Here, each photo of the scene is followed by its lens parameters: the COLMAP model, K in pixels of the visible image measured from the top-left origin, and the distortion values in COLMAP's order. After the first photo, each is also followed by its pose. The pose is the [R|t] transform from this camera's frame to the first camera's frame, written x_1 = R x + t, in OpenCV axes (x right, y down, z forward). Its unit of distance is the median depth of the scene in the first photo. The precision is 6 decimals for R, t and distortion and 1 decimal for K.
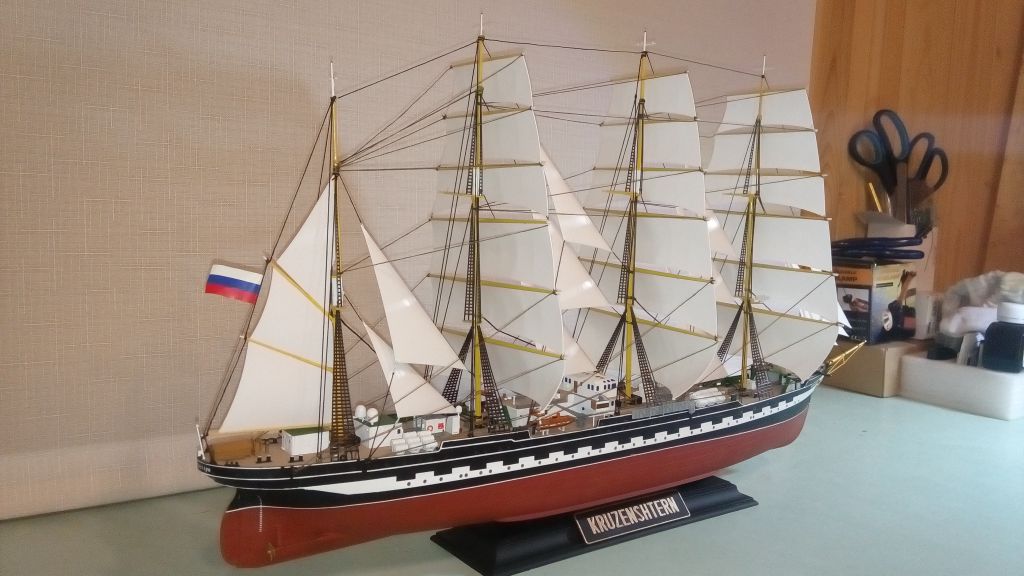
lens RADIAL K [[849.4, 0, 513.3], [0, 849.4, 283.8], [0, 0, 1]] dist [0.154555, -0.314483]
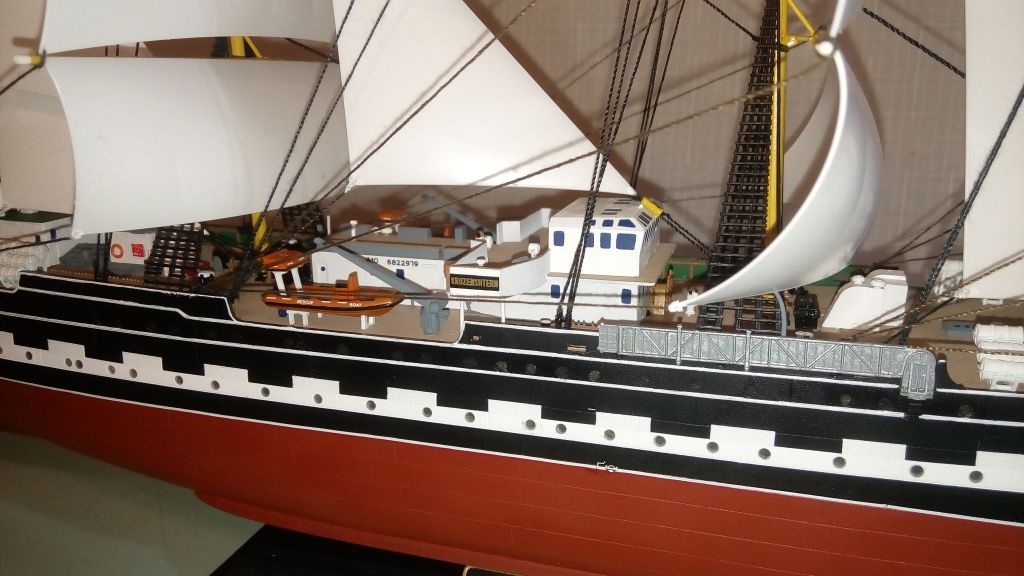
lens RADIAL K [[849.4, 0, 513.3], [0, 849.4, 283.8], [0, 0, 1]] dist [0.154555, -0.314483]
pose [[0.602488, 0.165588, -0.780762, 0.377820], [-0.063458, 0.985083, 0.159952, 0.097536], [0.795602, -0.046823, 0.604008, 0.865545]]
